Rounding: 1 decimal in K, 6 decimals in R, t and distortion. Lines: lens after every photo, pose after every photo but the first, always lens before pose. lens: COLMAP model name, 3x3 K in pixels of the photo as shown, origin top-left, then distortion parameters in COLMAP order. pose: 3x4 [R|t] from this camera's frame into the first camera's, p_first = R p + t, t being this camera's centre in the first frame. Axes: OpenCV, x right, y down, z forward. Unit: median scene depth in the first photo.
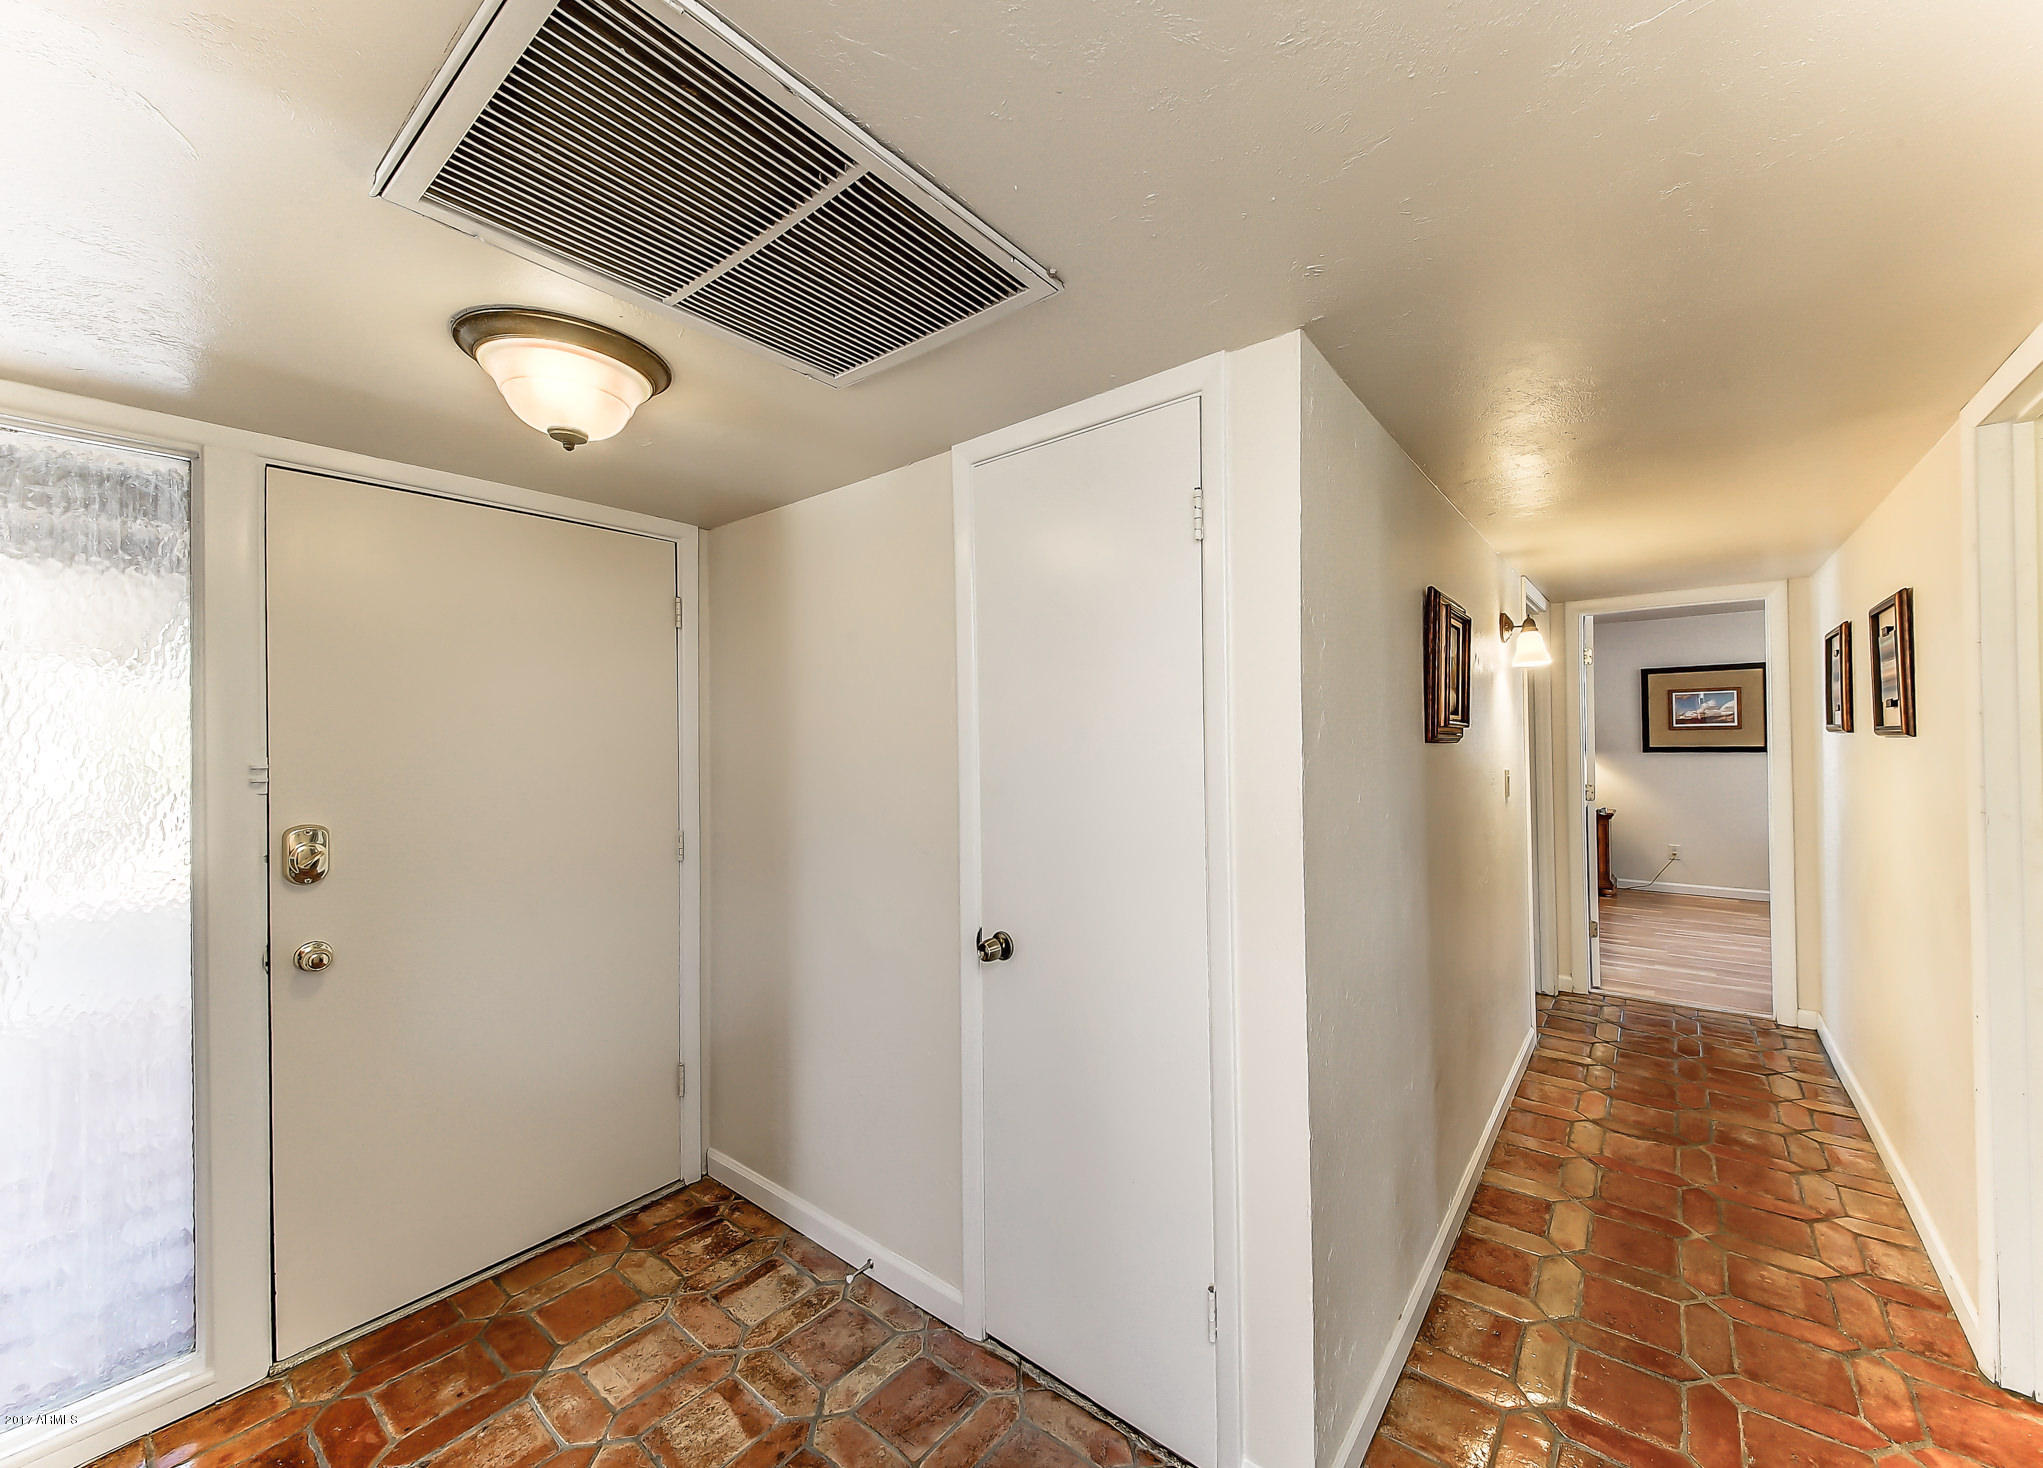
lens RADIAL K [[791.0, 0, 1044.8], [0, 791.0, 735.1], [0, 0, 1]] dist [0.000164, 0.000002]
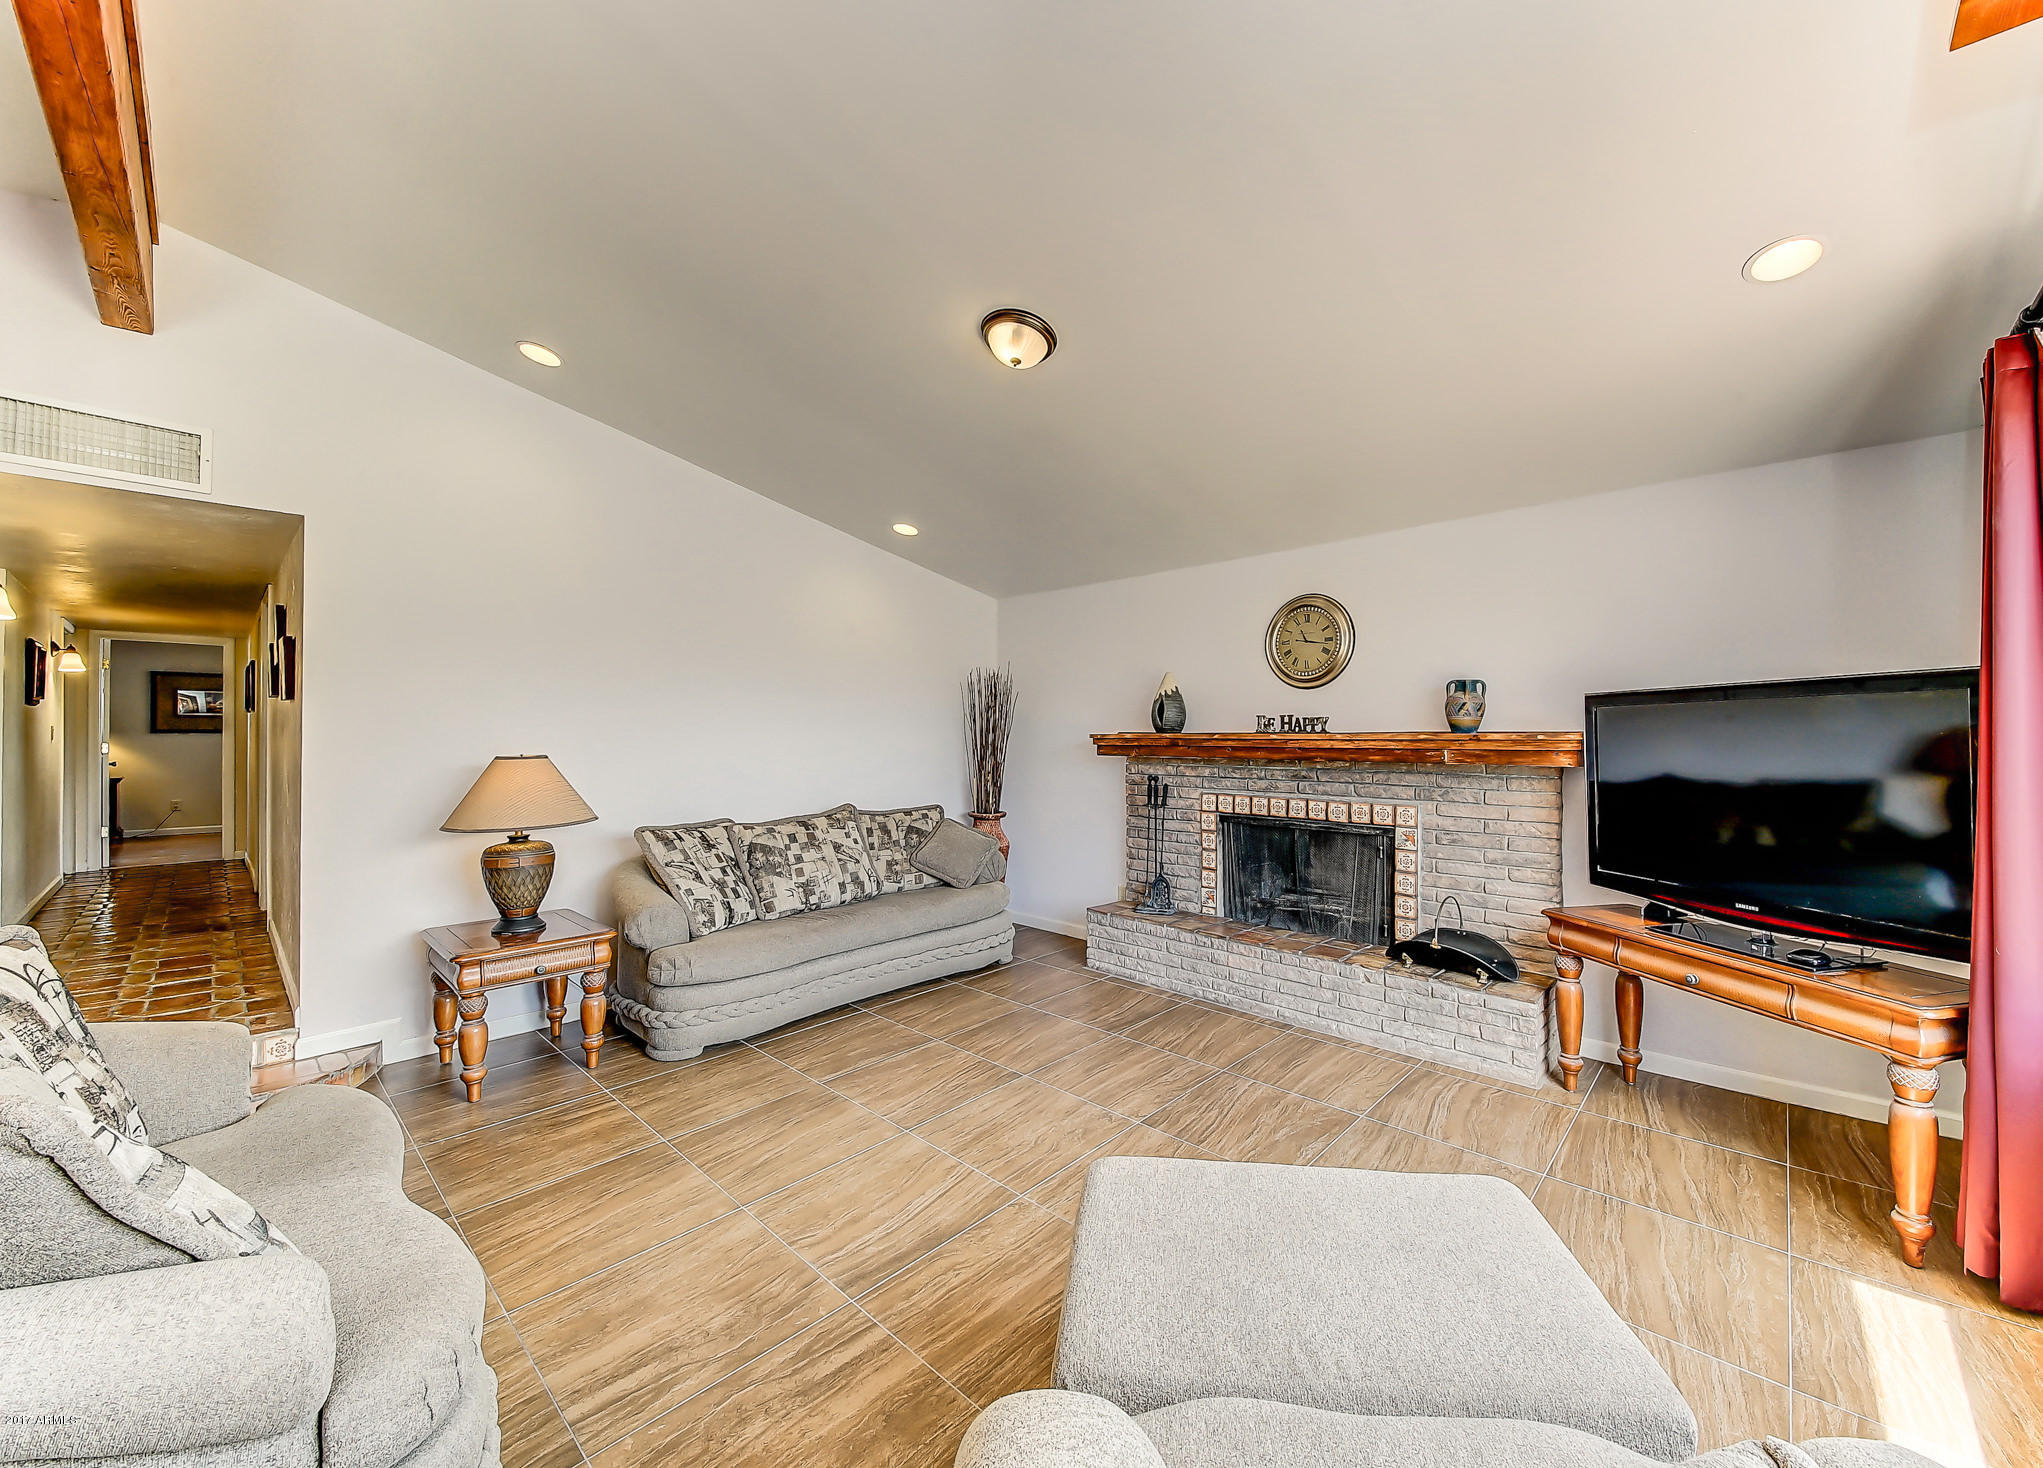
lens RADIAL K [[791.0, 0, 1044.8], [0, 791.0, 735.1], [0, 0, 1]] dist [0.000164, 0.000002]
pose [[0.088307, 0.016420, 0.995958, -0.892913], [-0.007914, 0.999844, -0.015782, 0.064606], [-0.996062, -0.006488, 0.088423, -1.252282]]
